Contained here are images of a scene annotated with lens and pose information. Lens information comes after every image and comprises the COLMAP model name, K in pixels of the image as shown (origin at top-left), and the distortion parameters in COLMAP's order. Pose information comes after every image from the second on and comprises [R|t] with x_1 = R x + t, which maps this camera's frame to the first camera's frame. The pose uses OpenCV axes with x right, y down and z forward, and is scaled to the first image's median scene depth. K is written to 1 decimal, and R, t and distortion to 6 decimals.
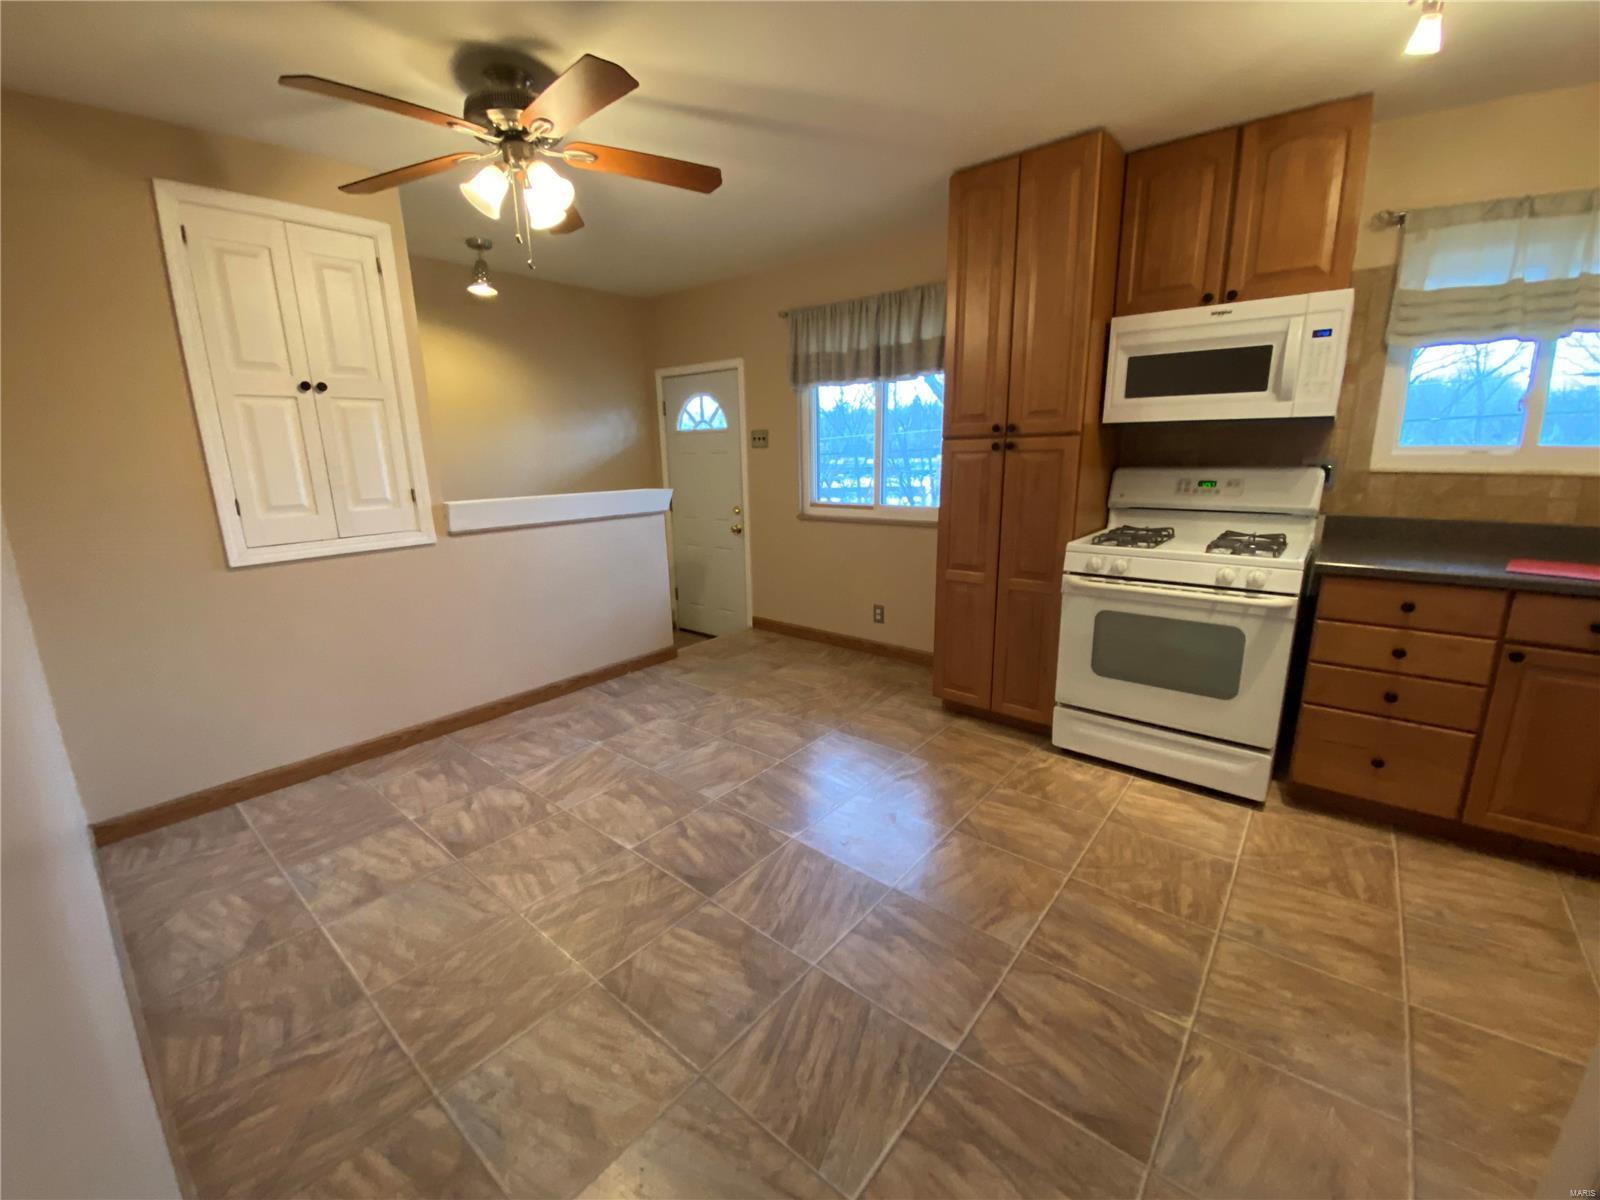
lens RADIAL K [[653.5, 0, 792.1], [0, 653.5, 599.1], [0, 0, 1]] dist [0.042080, -0.029805]
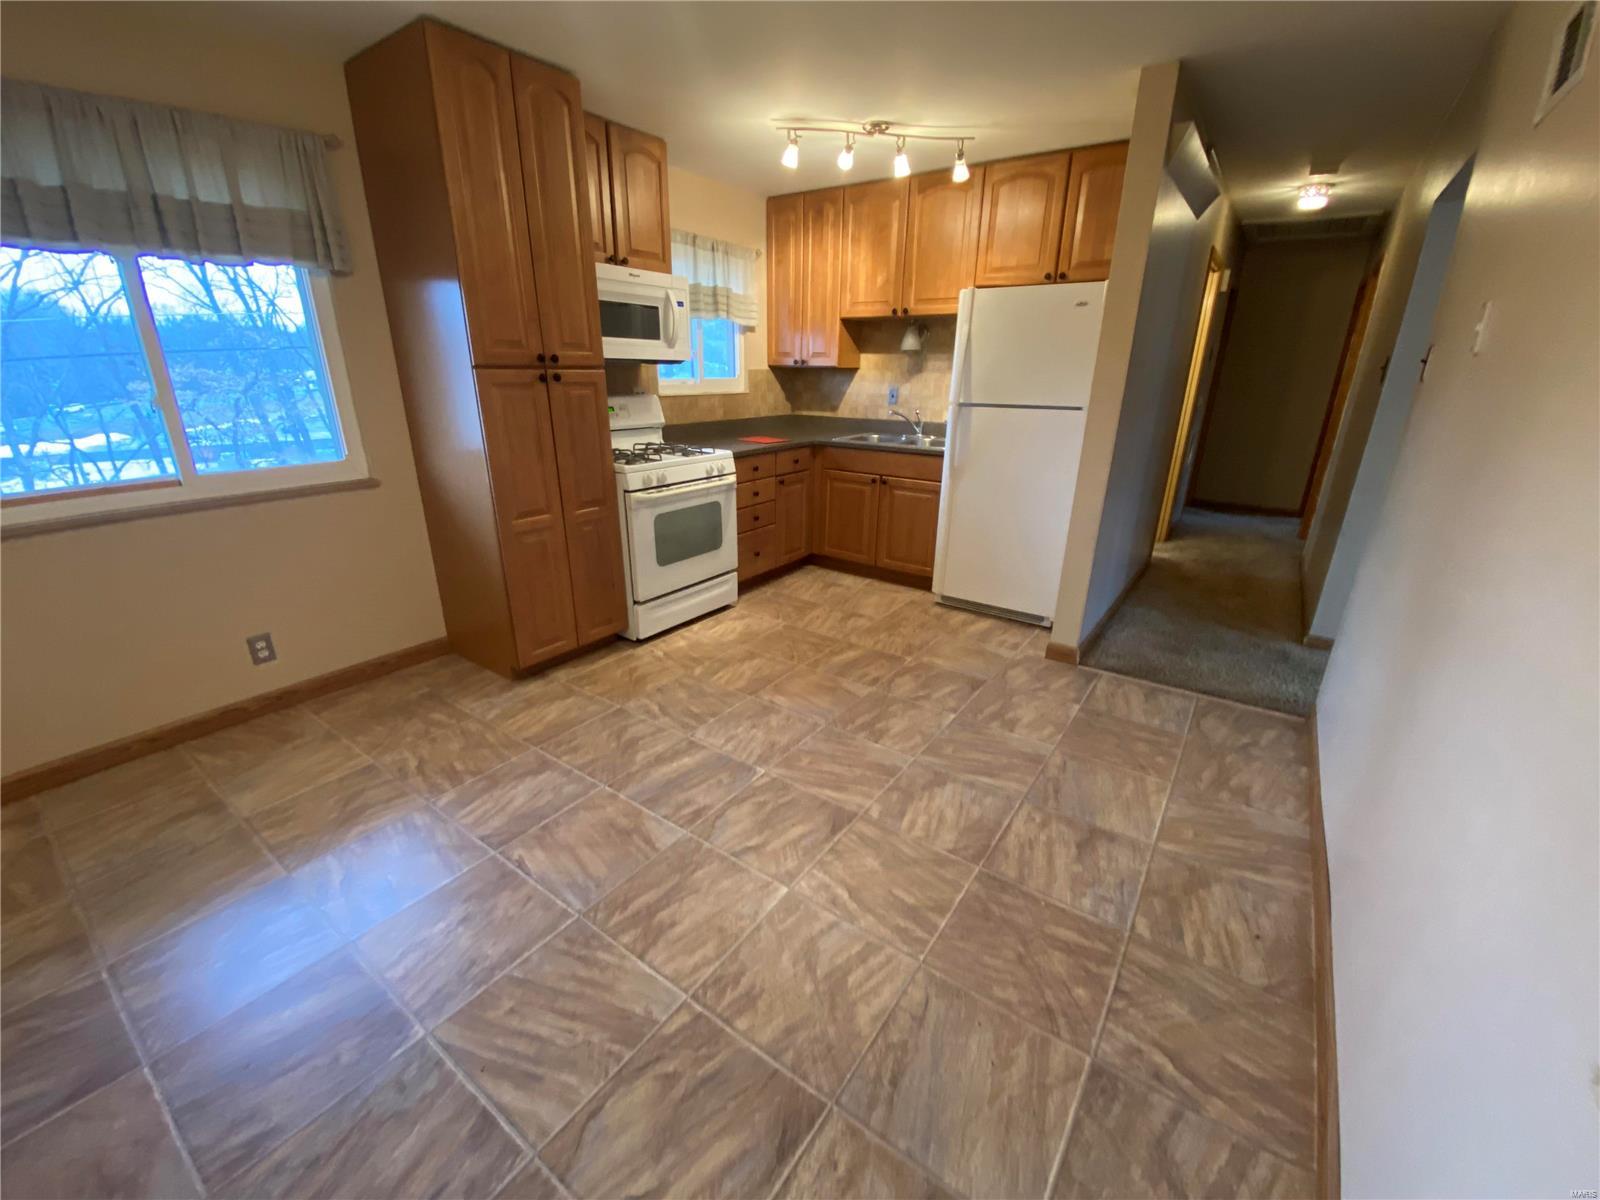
lens RADIAL K [[641.4, 0, 794.7], [0, 641.4, 603.1], [0, 0, 1]] dist [0.071271, -0.049066]
pose [[-0.077351, -0.327012, 0.941849, -0.847581], [0.217856, 0.916307, 0.336036, -0.205159], [-0.972911, 0.231181, 0.000364, 0.864258]]
